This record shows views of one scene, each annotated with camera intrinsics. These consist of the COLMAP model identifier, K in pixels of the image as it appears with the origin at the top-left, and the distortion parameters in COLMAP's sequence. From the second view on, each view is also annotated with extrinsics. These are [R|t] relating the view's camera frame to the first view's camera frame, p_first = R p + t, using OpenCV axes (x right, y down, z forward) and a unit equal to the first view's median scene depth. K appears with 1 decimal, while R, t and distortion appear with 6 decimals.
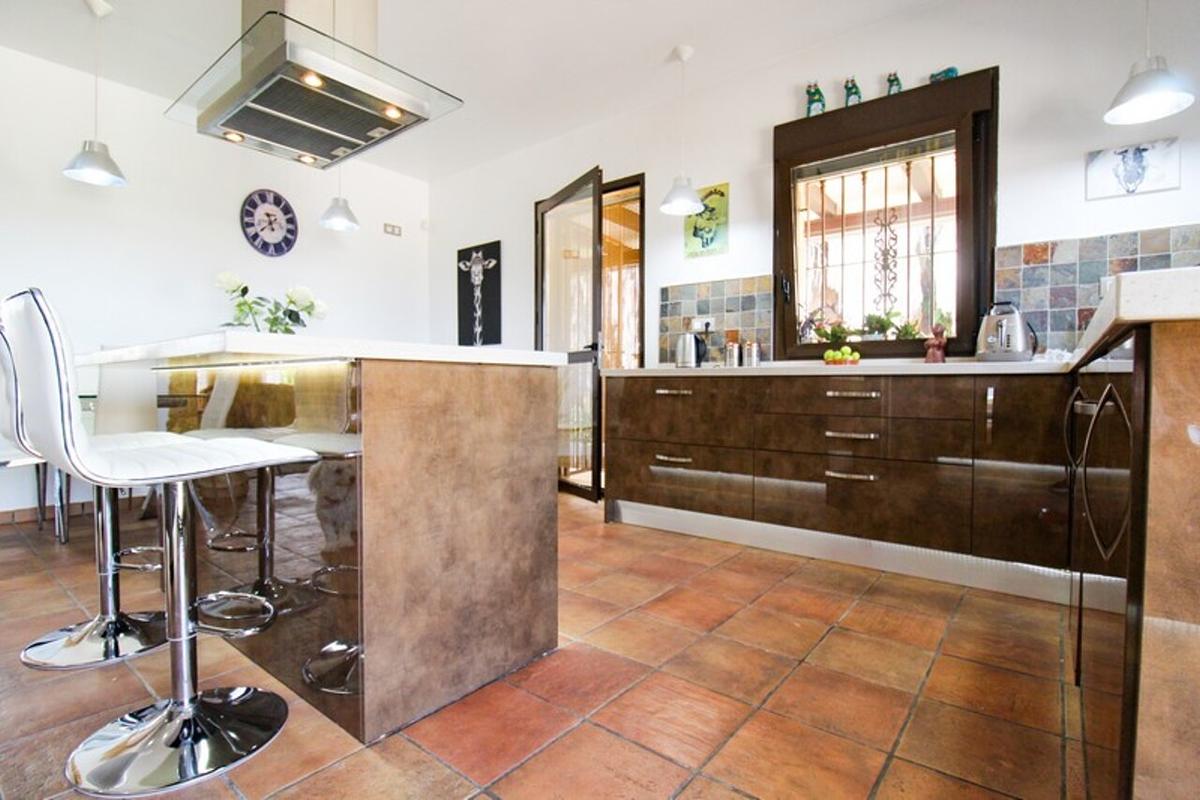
lens RADIAL K [[568.2, 0, 610.3], [0, 568.2, 399.7], [0, 0, 1]] dist [-0.008040, -0.003983]
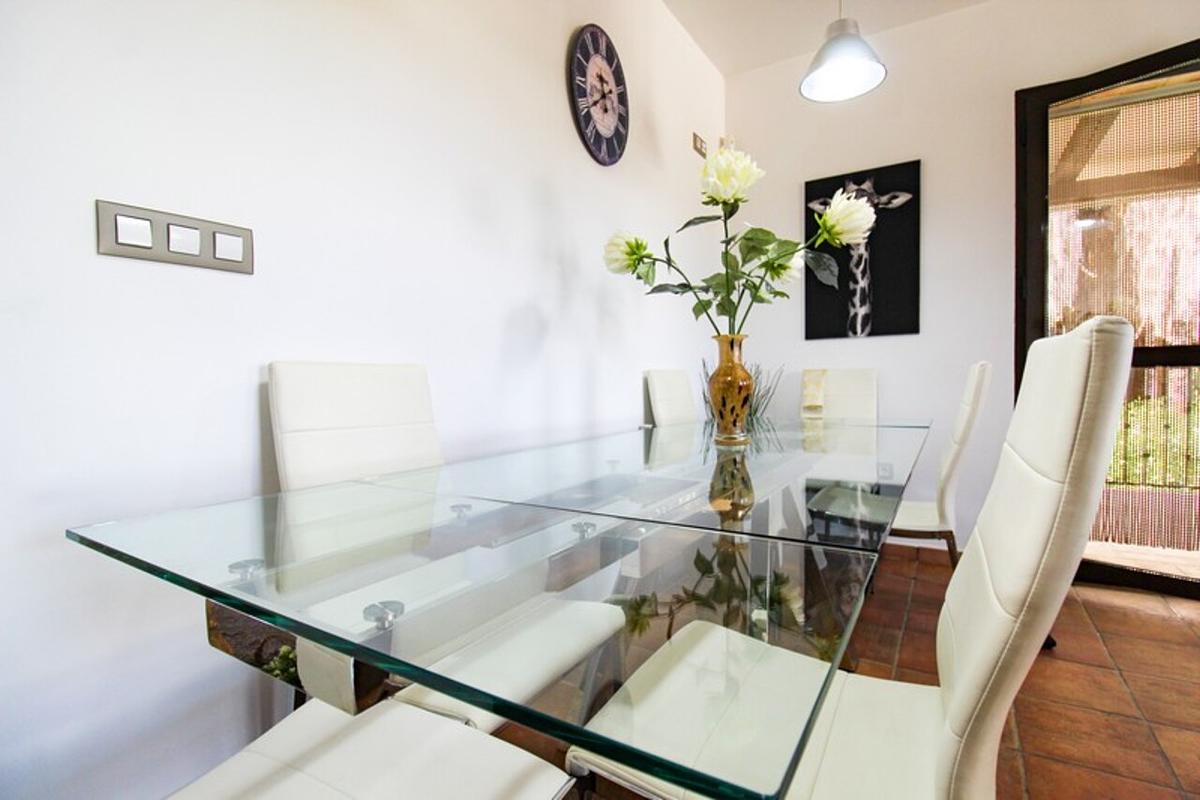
lens RADIAL K [[568.2, 0, 601.2], [0, 568.2, 398.2], [0, 0, 1]] dist [-0.008040, -0.003983]
pose [[0.992790, -0.022952, 0.117648, -0.757455], [0.022771, 0.999737, 0.002880, -0.050304], [-0.117683, -0.000180, 0.993051, 0.564851]]
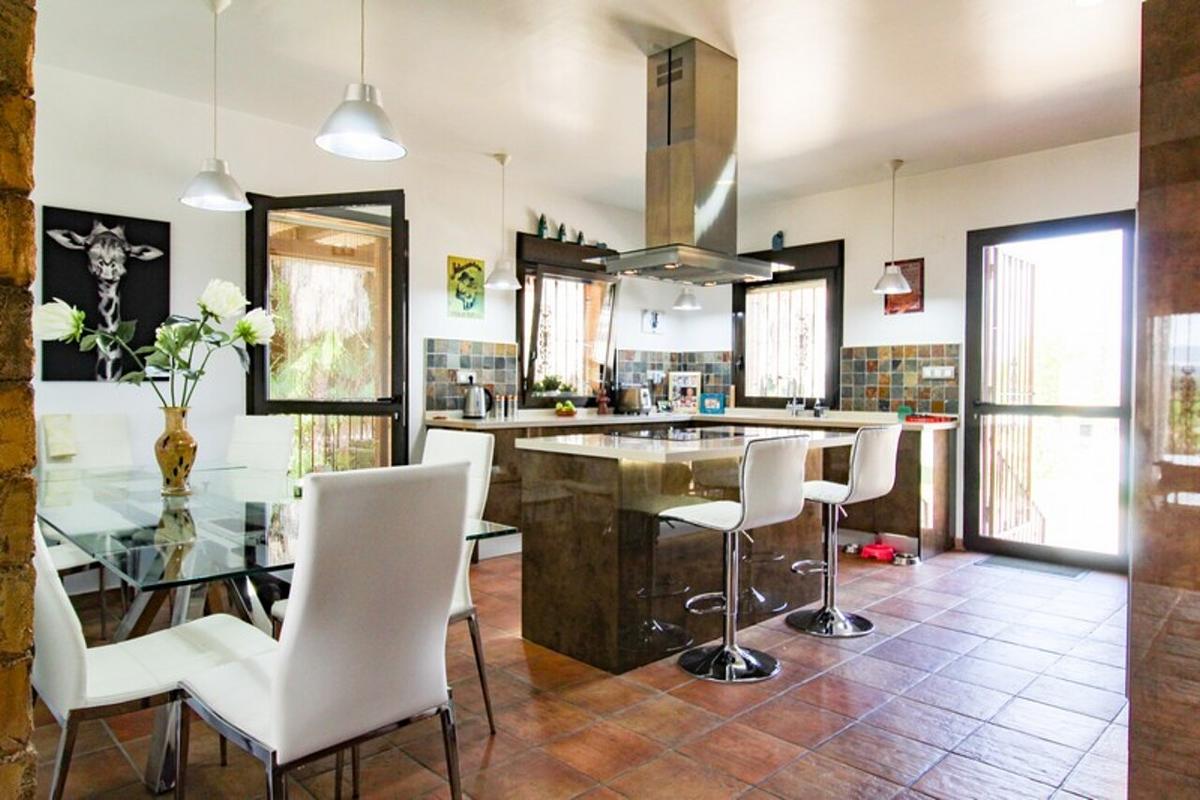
lens RADIAL K [[753.0, 0, 610.9], [0, 753.0, 397.3], [0, 0, 1]] dist [0.007627, 0.001735]
pose [[0.133787, -0.017751, 0.990851, -1.242589], [0.022206, 0.999642, 0.014910, -0.103259], [-0.990761, 0.020008, 0.134133, 0.486212]]
